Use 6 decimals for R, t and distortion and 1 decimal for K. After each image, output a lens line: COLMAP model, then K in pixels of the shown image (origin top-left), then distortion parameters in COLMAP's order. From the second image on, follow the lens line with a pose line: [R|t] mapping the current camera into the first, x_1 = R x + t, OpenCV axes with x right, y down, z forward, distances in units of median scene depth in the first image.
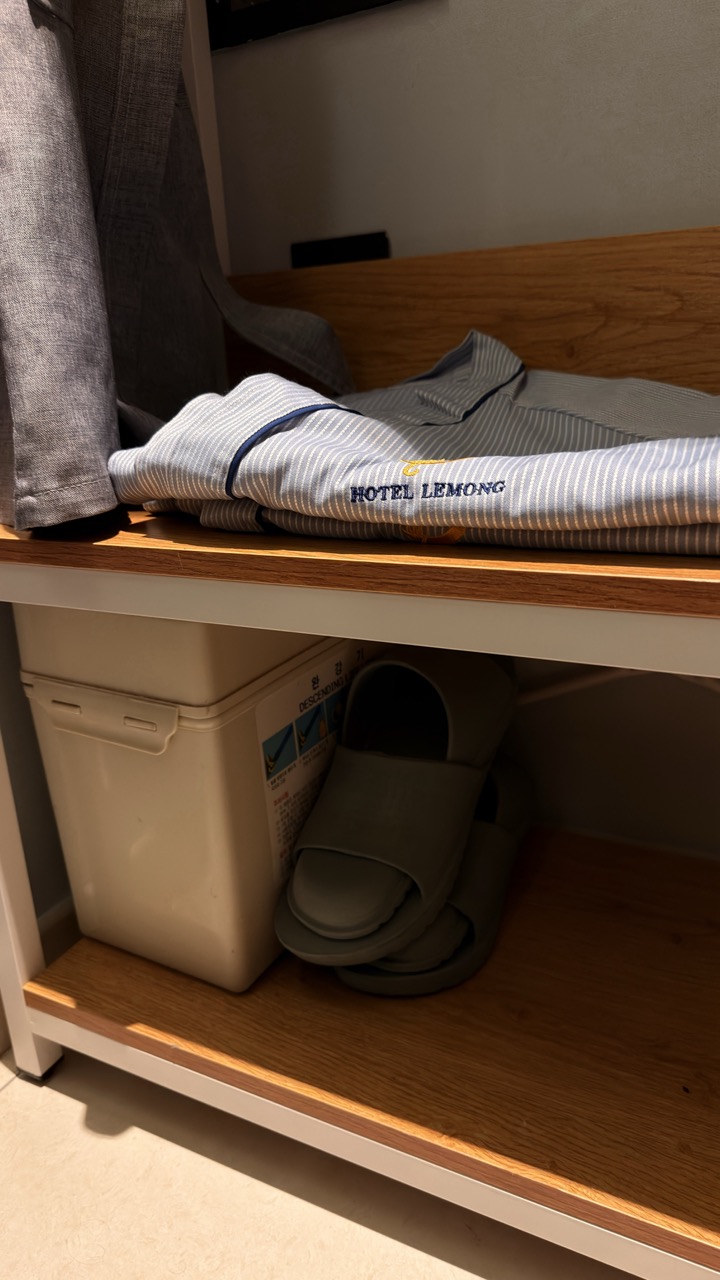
lens RADIAL K [[888.8, 0, 360.0], [0, 888.8, 640.0], [0, 0, 1]] dist [0.093179, -0.094904]
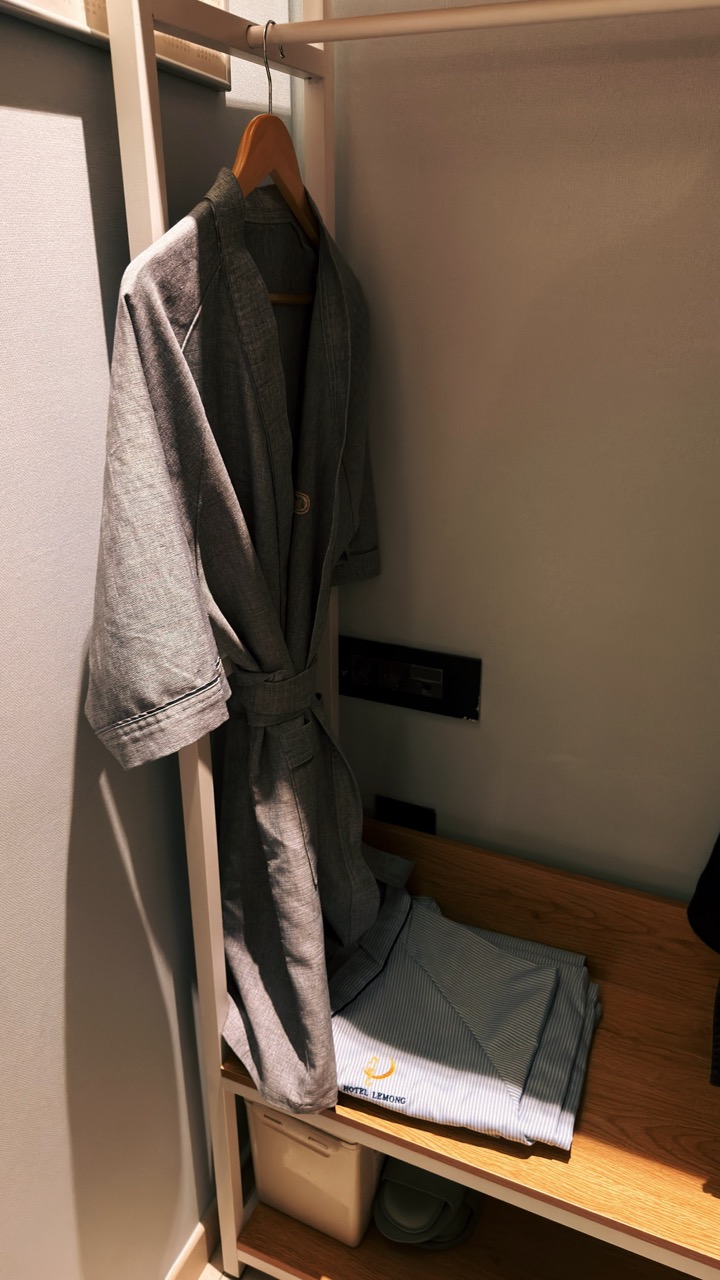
lens RADIAL K [[888.8, 0, 360.0], [0, 888.8, 640.0], [0, 0, 1]] dist [0.093179, -0.094904]
pose [[0.995127, 0.028387, 0.094424, -0.345106], [-0.039993, 0.991553, 0.123383, -1.161278], [-0.090124, -0.126558, 0.987857, -0.784570]]
